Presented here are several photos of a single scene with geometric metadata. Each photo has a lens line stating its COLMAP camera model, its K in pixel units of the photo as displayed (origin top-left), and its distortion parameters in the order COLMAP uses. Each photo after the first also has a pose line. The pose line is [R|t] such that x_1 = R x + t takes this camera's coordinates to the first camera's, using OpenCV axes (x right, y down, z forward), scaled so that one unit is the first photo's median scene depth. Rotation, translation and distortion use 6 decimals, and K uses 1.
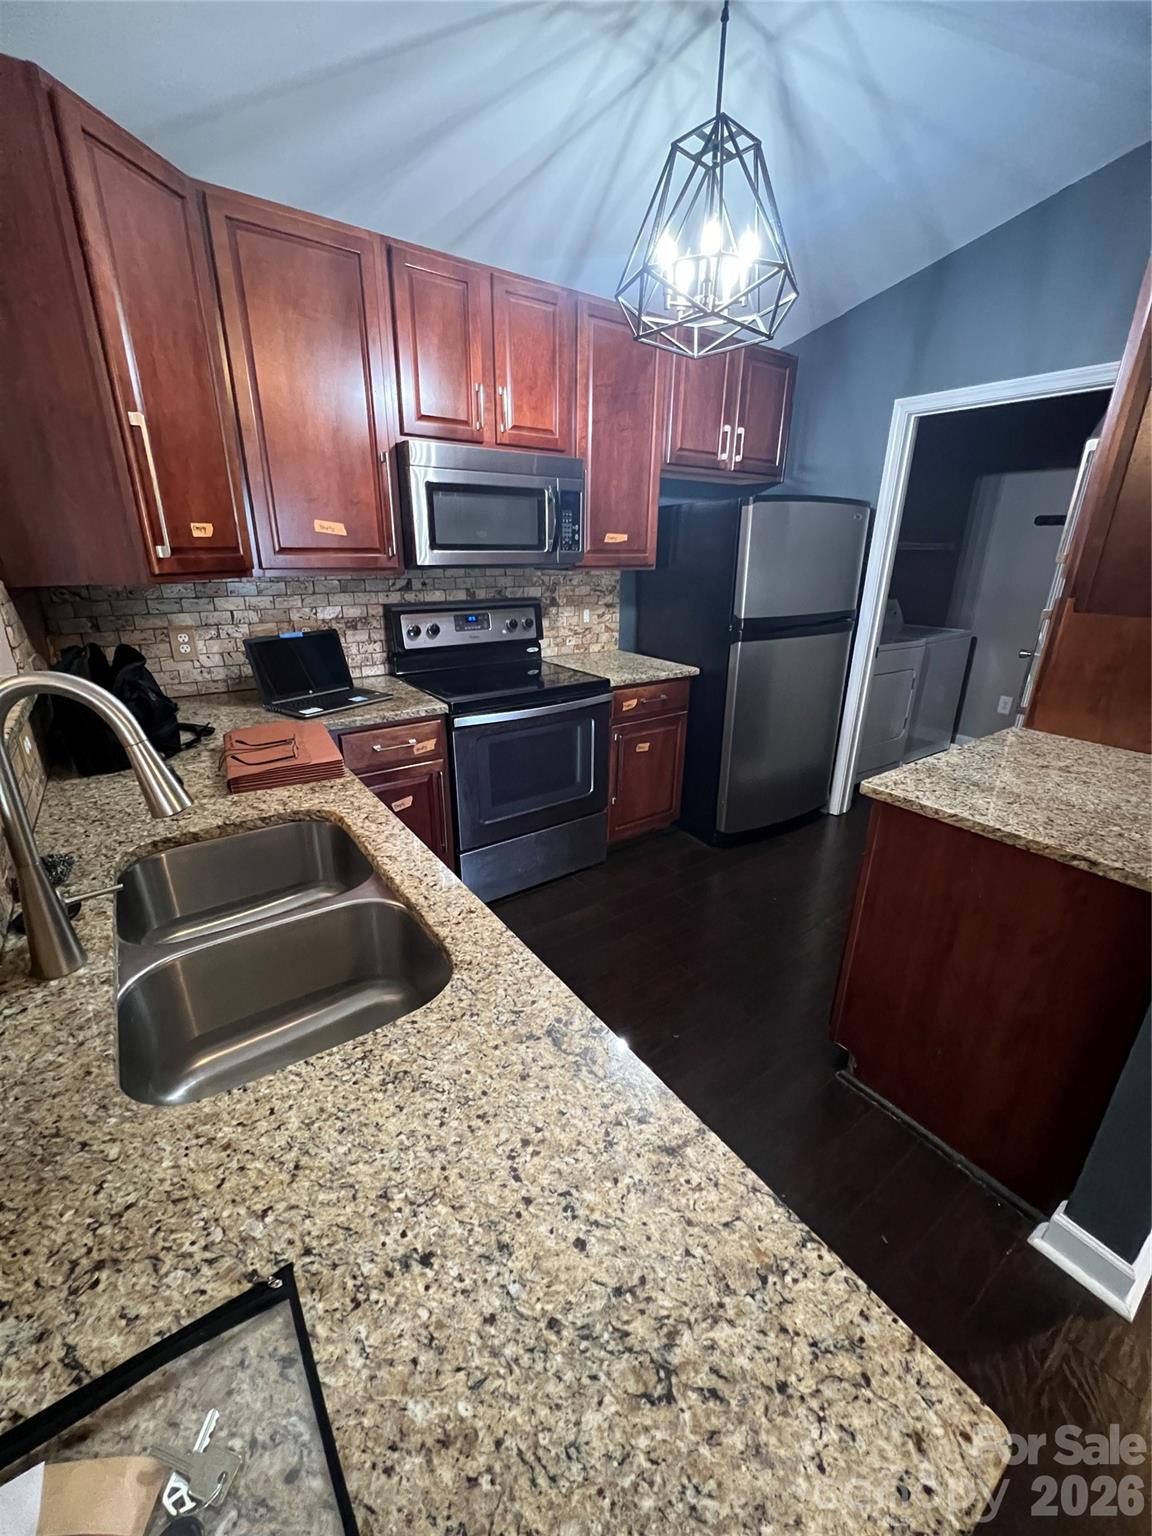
lens RADIAL K [[613.5, 0, 582.3], [0, 613.5, 765.9], [0, 0, 1]] dist [-0.001321, 0.000088]
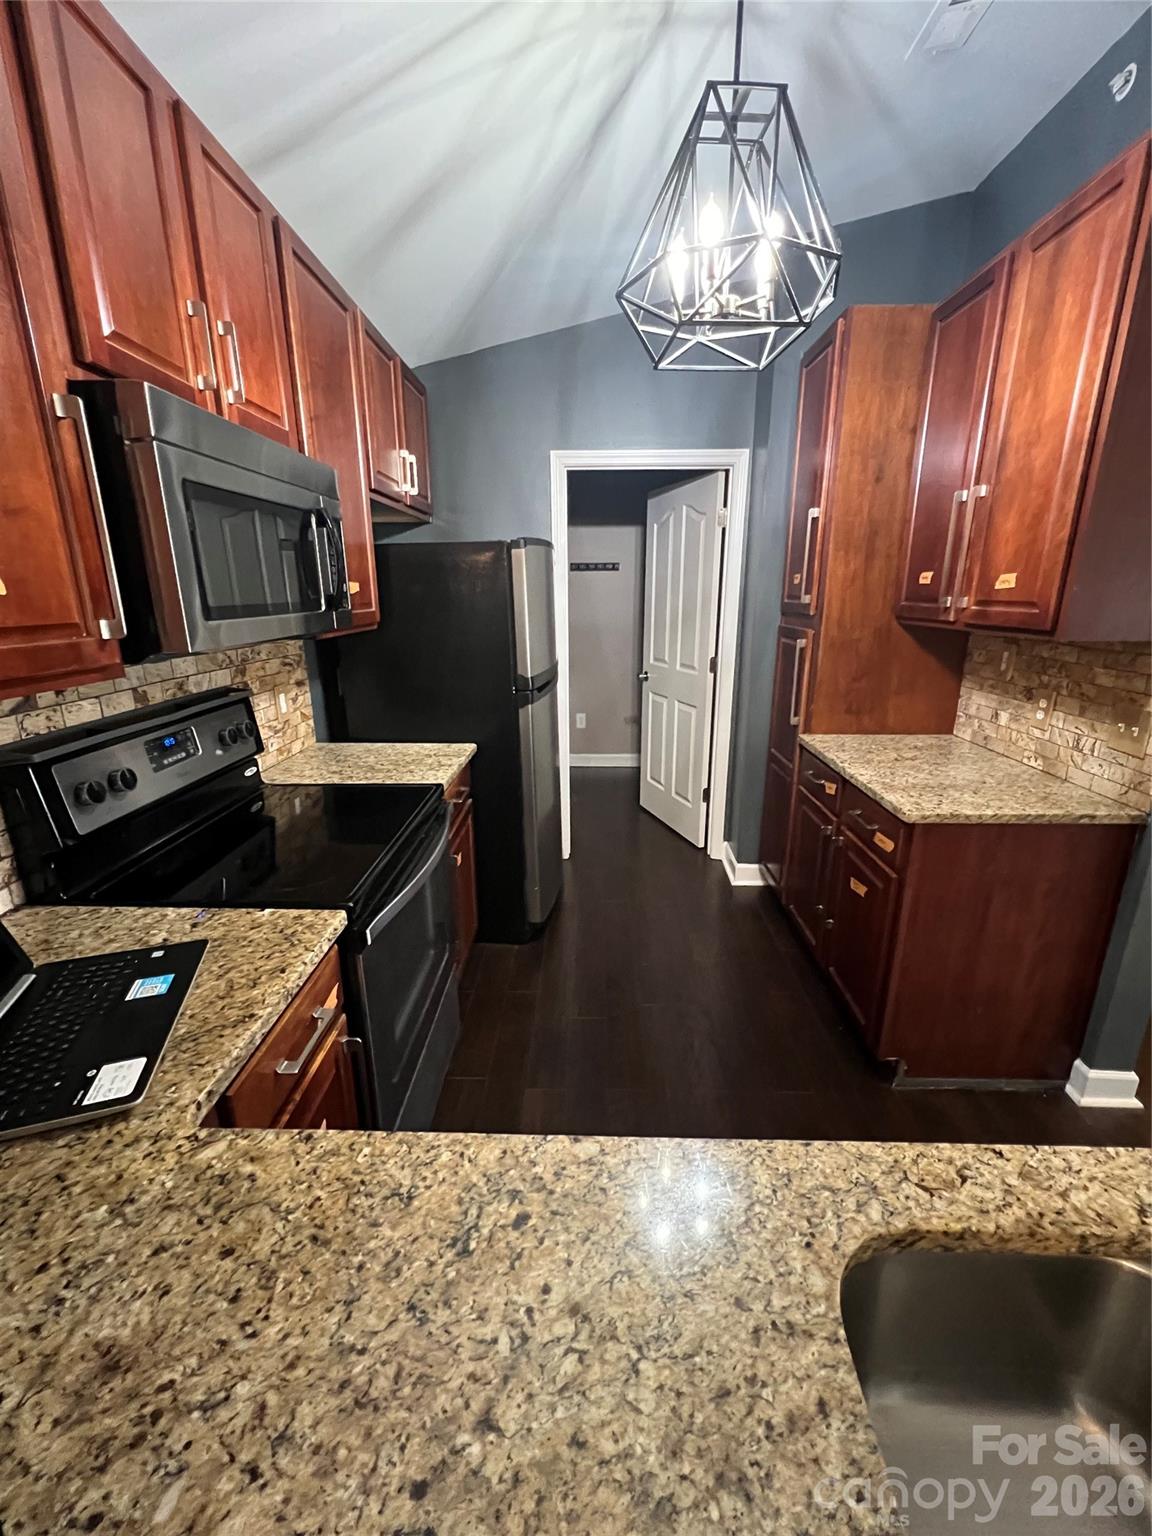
lens RADIAL K [[623.8, 0, 579.1], [0, 623.8, 763.1], [0, 0, 1]] dist [0.002992, 0.000276]
pose [[0.599904, -0.230846, 0.766045, -0.468257], [0.282877, 0.956827, 0.066811, -0.195027], [-0.748395, 0.176616, 0.639305, 0.487889]]
